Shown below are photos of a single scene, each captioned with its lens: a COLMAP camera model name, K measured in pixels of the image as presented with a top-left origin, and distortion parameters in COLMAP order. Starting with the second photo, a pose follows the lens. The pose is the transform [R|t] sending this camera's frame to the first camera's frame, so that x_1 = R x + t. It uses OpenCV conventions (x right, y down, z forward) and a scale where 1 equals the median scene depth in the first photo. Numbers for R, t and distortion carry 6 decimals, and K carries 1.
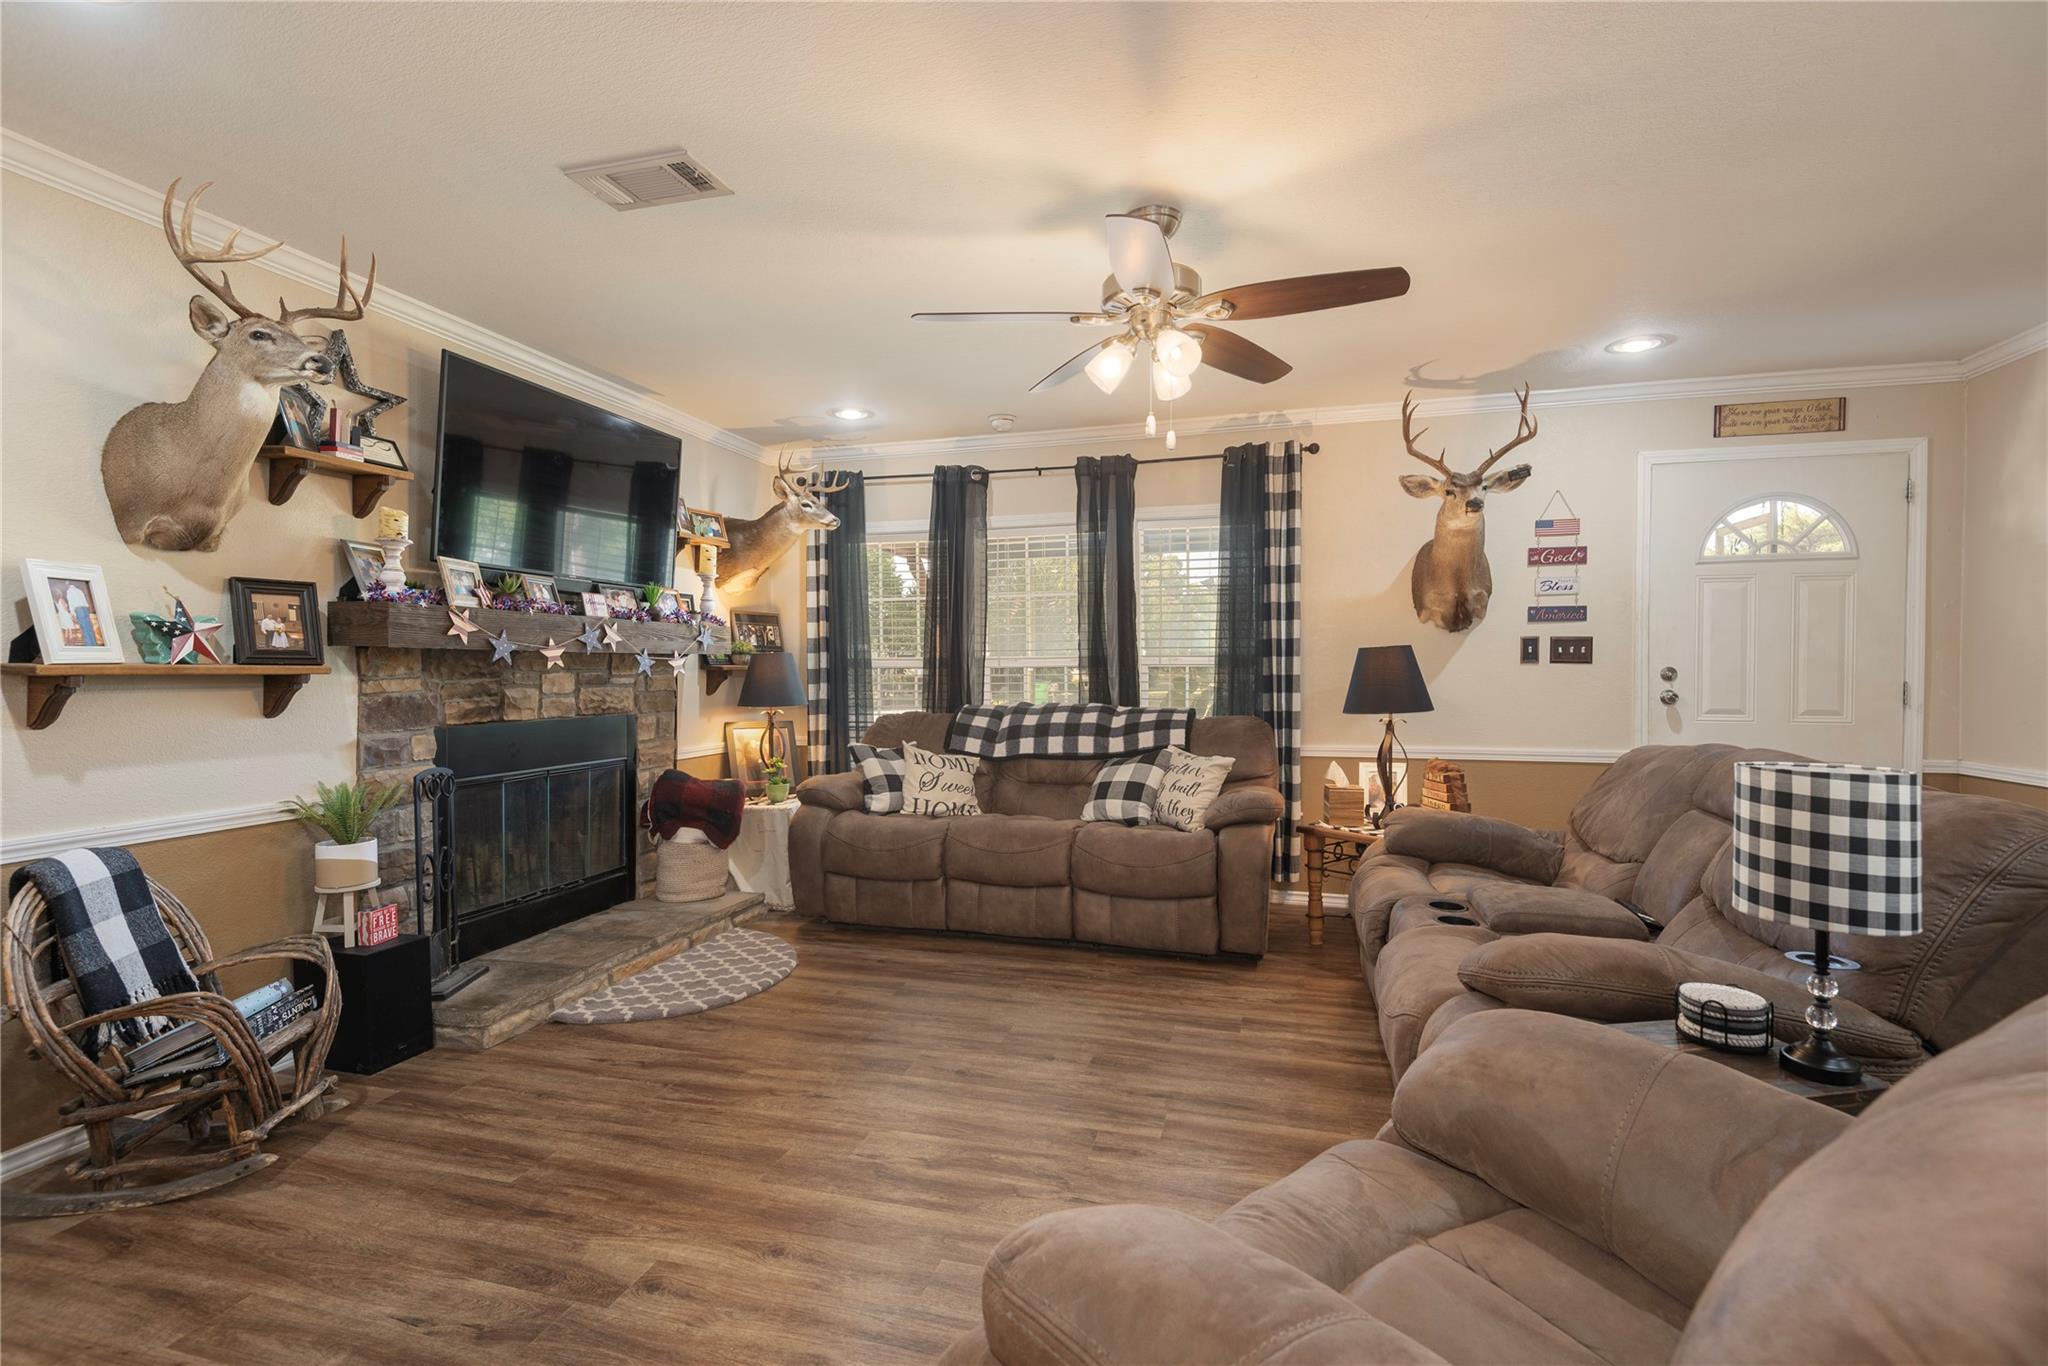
lens RADIAL K [[920.9, 0, 1020.6], [0, 920.9, 680.0], [0, 0, 1]] dist [0.039187, -0.025466]
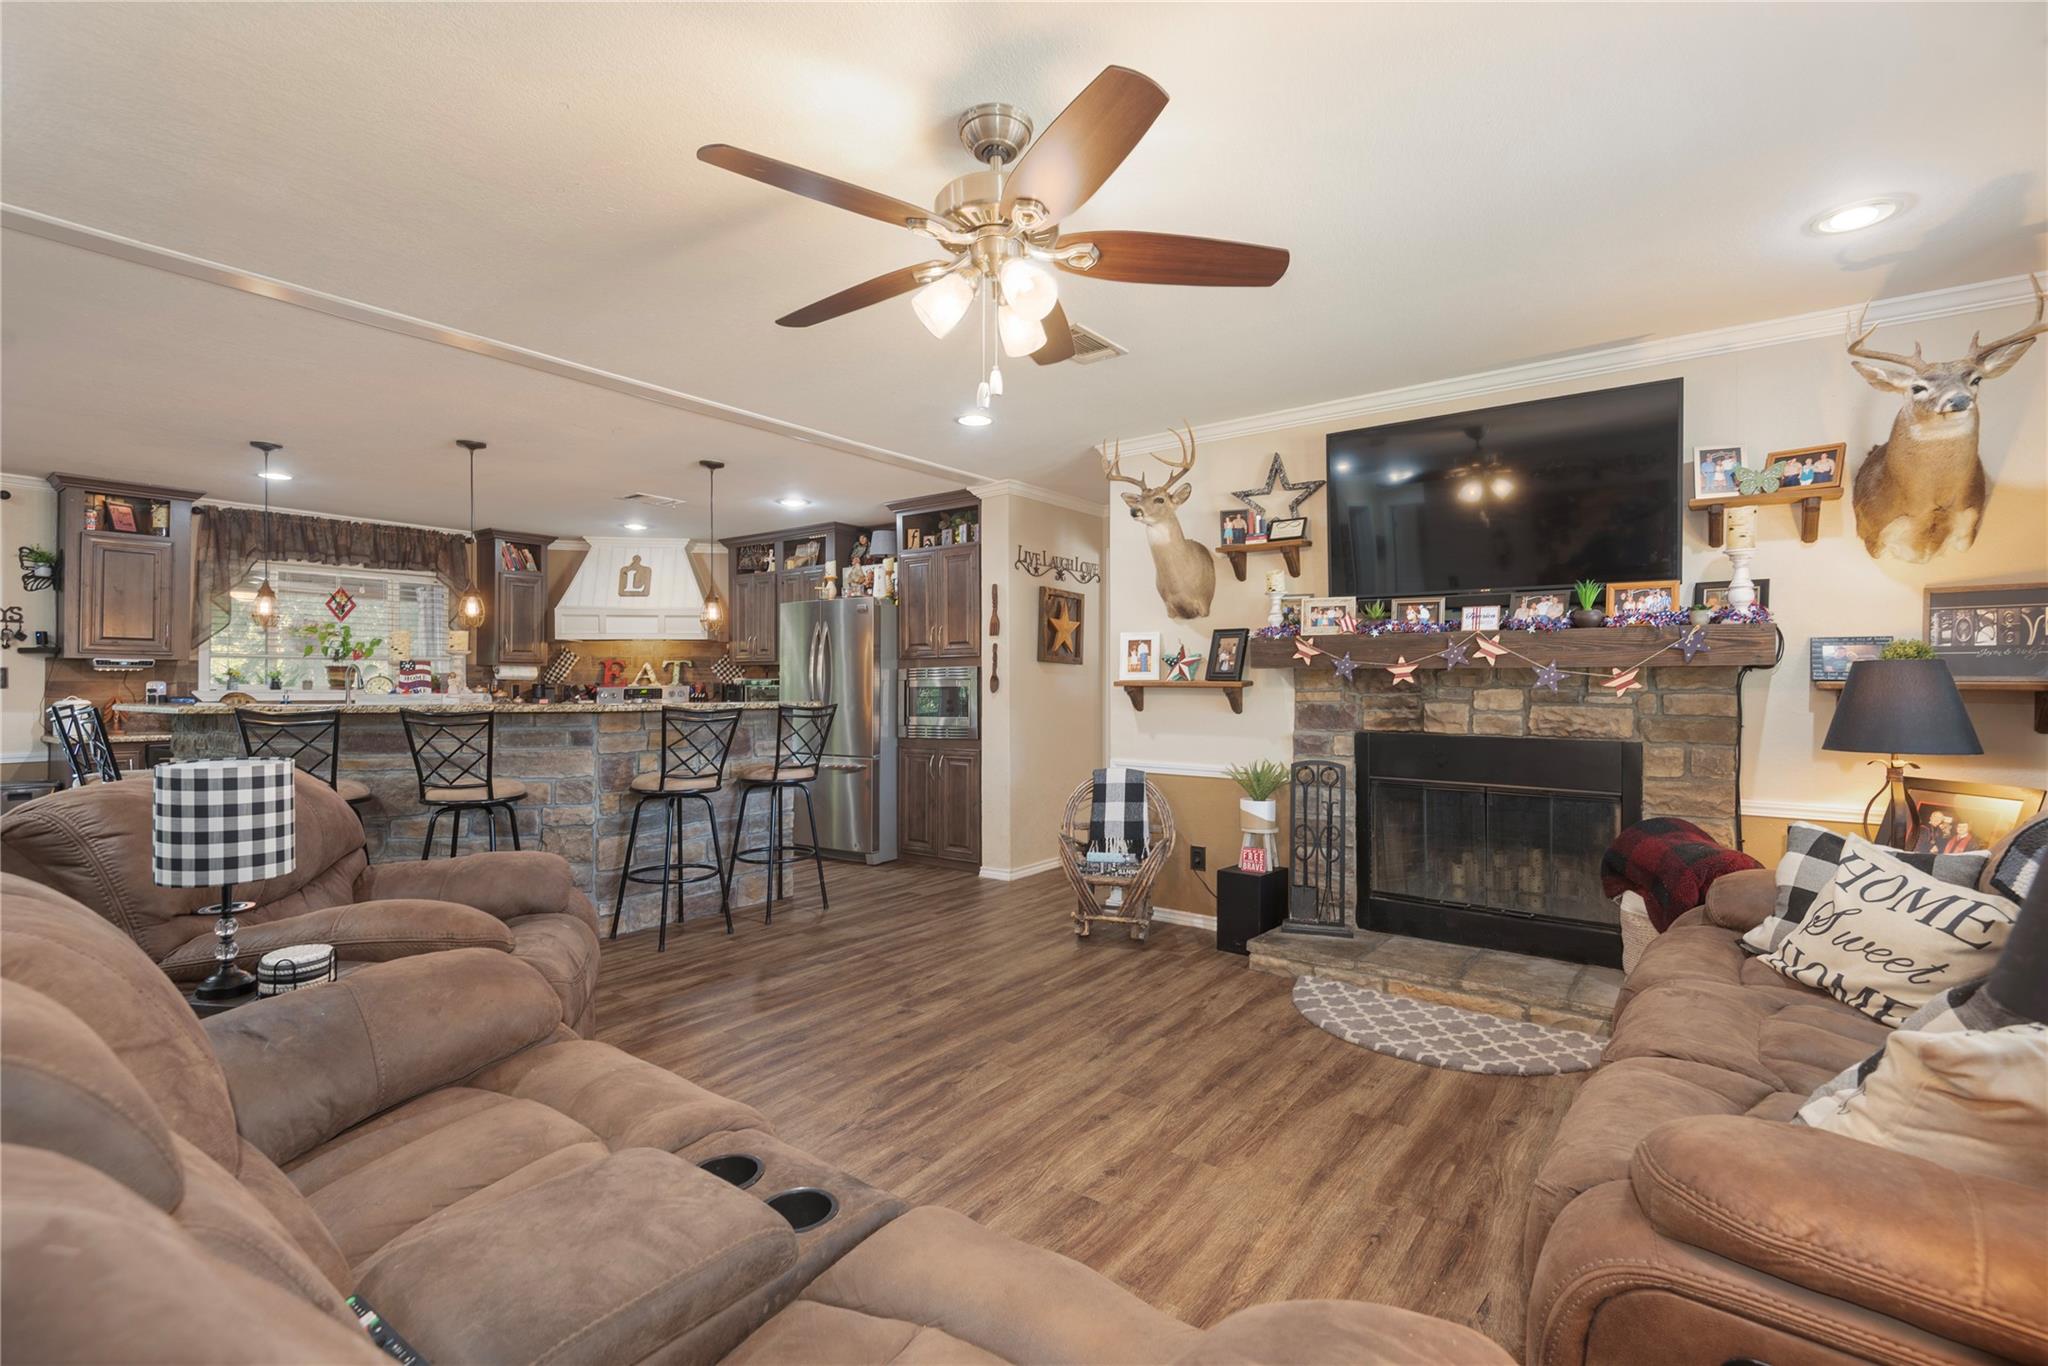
lens RADIAL K [[920.9, 0, 1020.6], [0, 920.9, 680.0], [0, 0, 1]] dist [0.039187, -0.025466]
pose [[-0.359986, 0.001777, -0.932956, 0.649963], [-0.013620, 0.999882, 0.007159, -0.019149], [0.932858, 0.015284, -0.359919, 0.969455]]
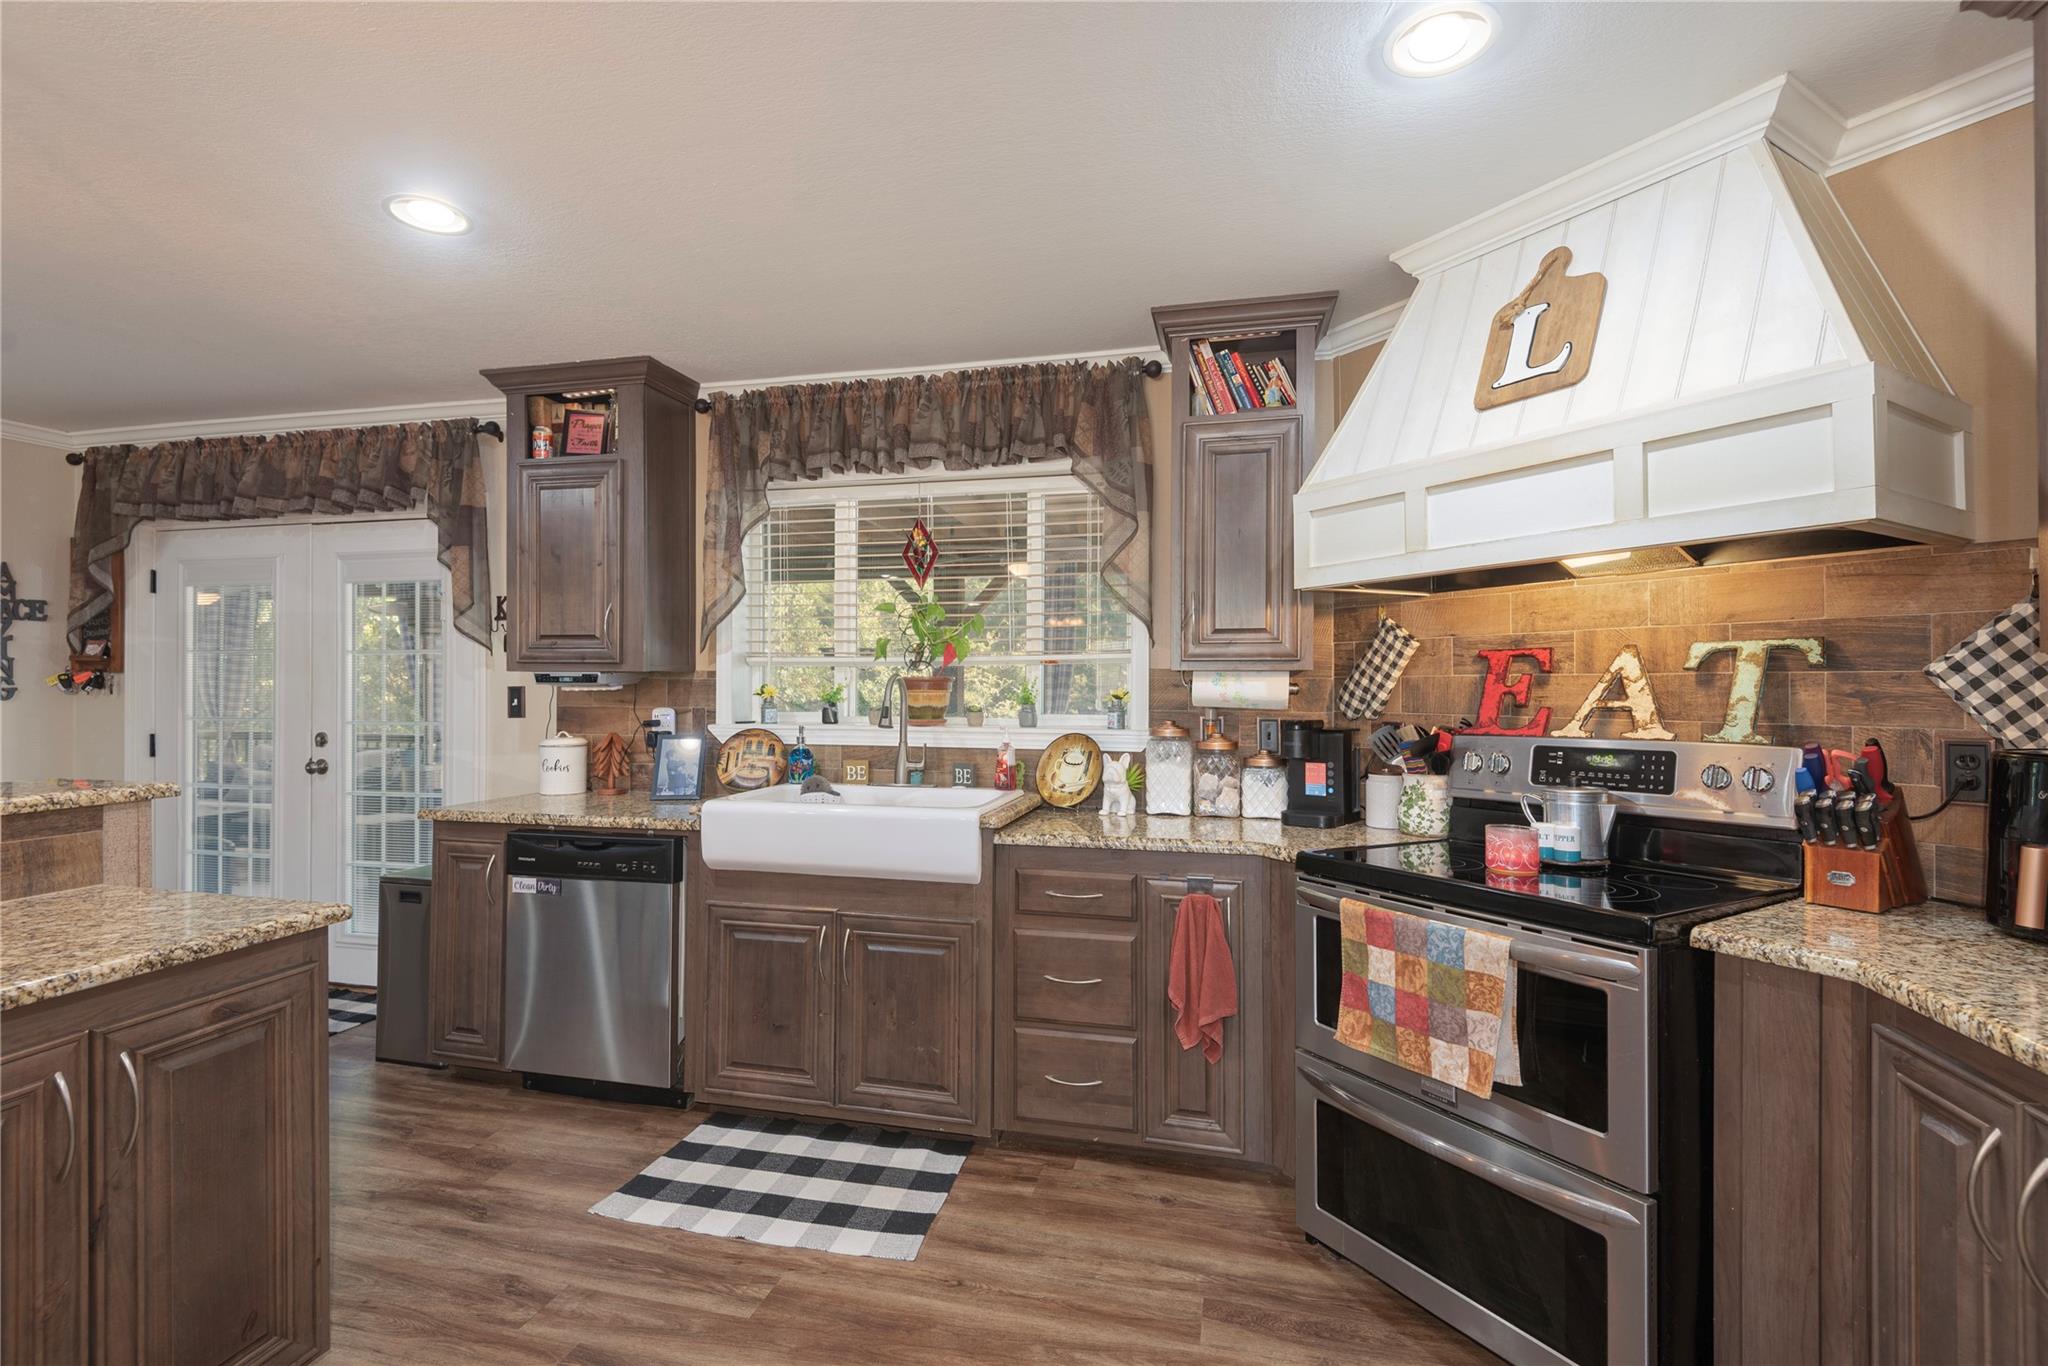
lens RADIAL K [[920.9, 0, 1020.6], [0, 920.9, 680.0], [0, 0, 1]] dist [0.039187, -0.025466]
pose [[-0.999251, 0.005902, -0.038234, -0.724311], [0.005315, 0.999867, 0.015434, -0.026211], [0.038320, 0.015219, -0.999150, -0.105685]]
